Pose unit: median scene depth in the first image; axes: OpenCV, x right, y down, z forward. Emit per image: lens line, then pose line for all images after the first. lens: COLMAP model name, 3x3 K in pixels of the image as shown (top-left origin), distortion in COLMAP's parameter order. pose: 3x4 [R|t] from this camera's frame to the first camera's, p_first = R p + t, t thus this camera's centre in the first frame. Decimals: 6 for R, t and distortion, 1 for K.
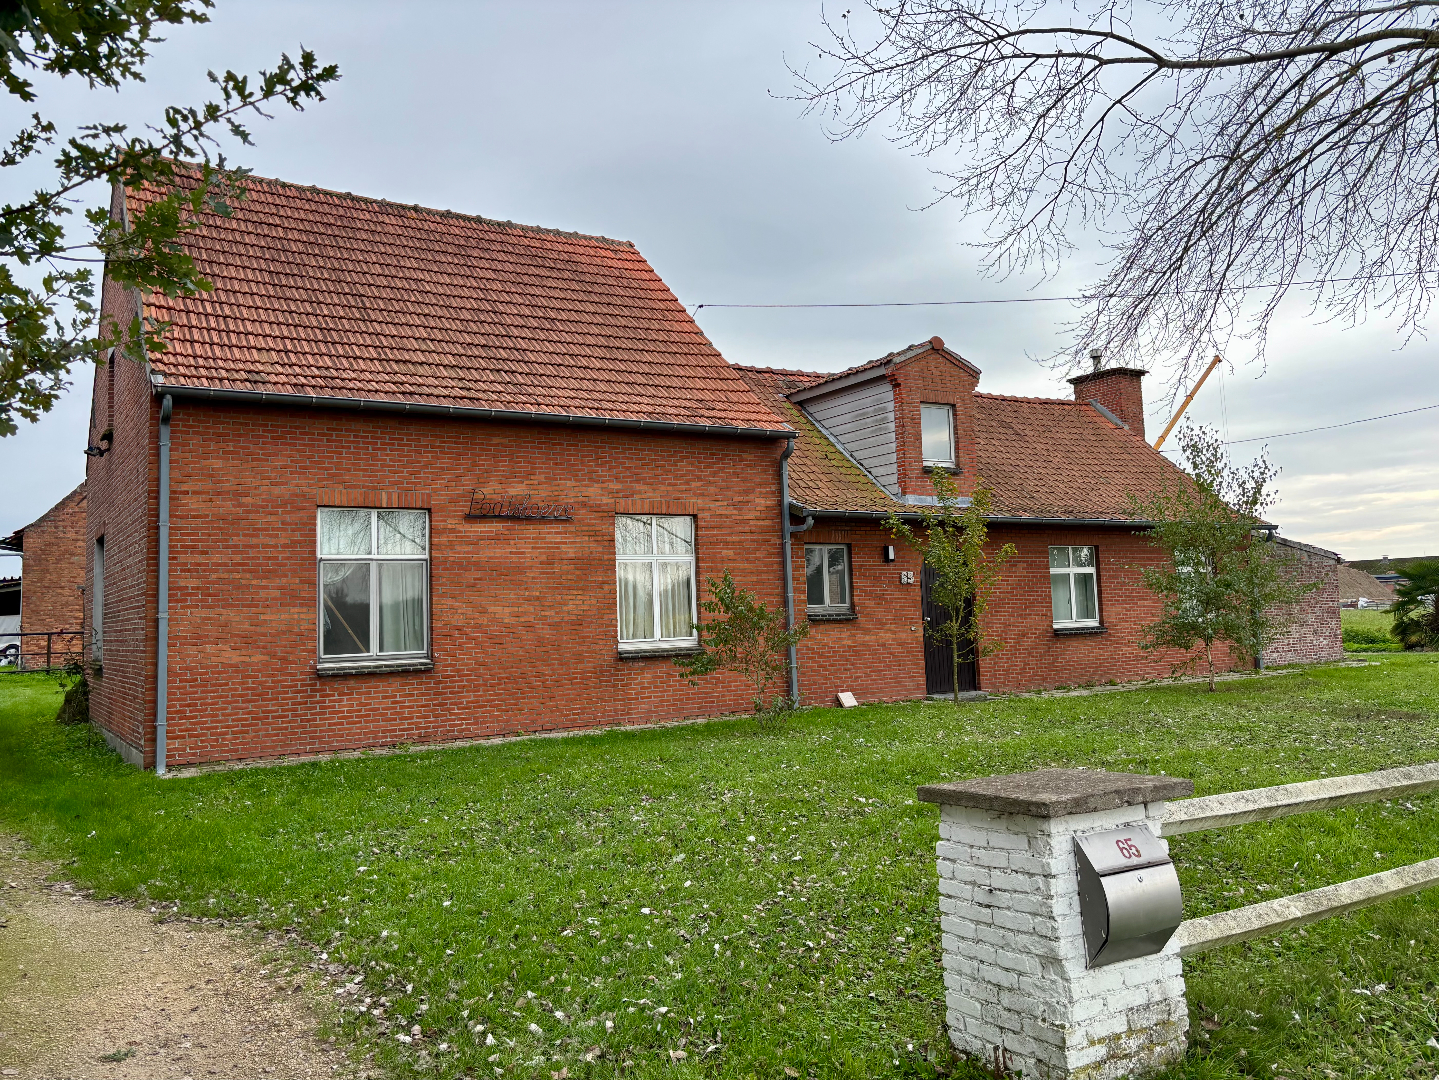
lens RADIAL K [[1091.1, 0, 730.2], [0, 1091.1, 537.5], [0, 0, 1]] dist [0.059233, -0.035866]
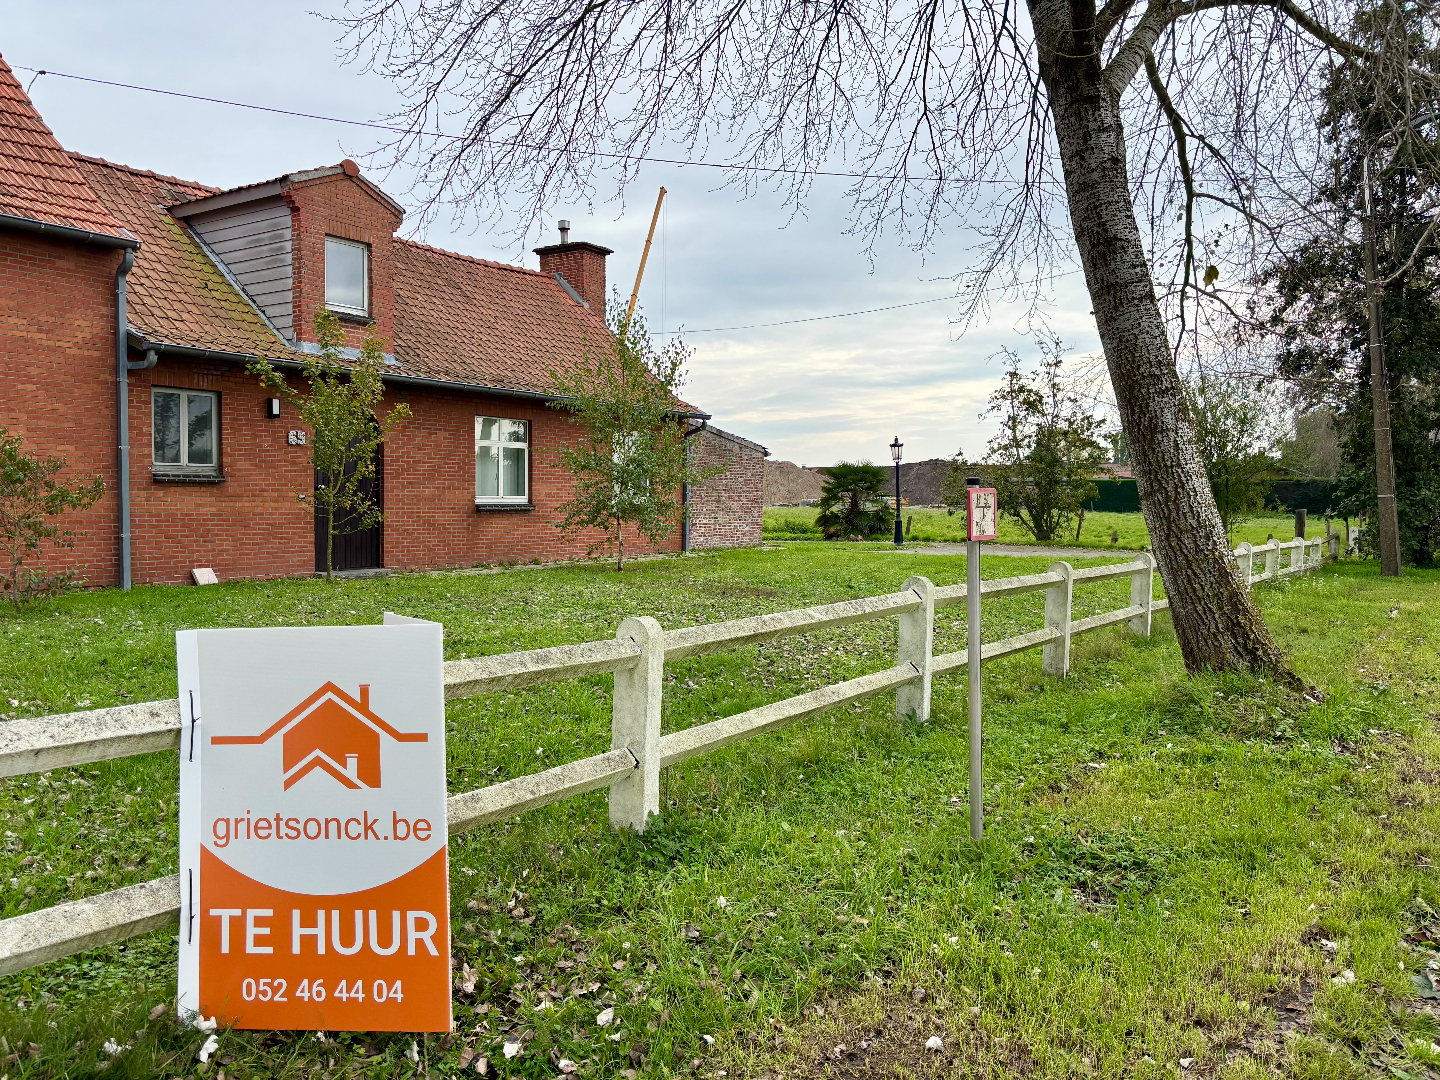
lens RADIAL K [[1091.8, 0, 711.1], [0, 1091.8, 541.7], [0, 0, 1]] dist [0.059233, -0.035866]
pose [[0.913314, 0.024716, 0.406505, 0.103160], [-0.069201, 0.993060, 0.095096, 0.012238], [-0.401333, -0.114983, 0.908686, 0.064079]]
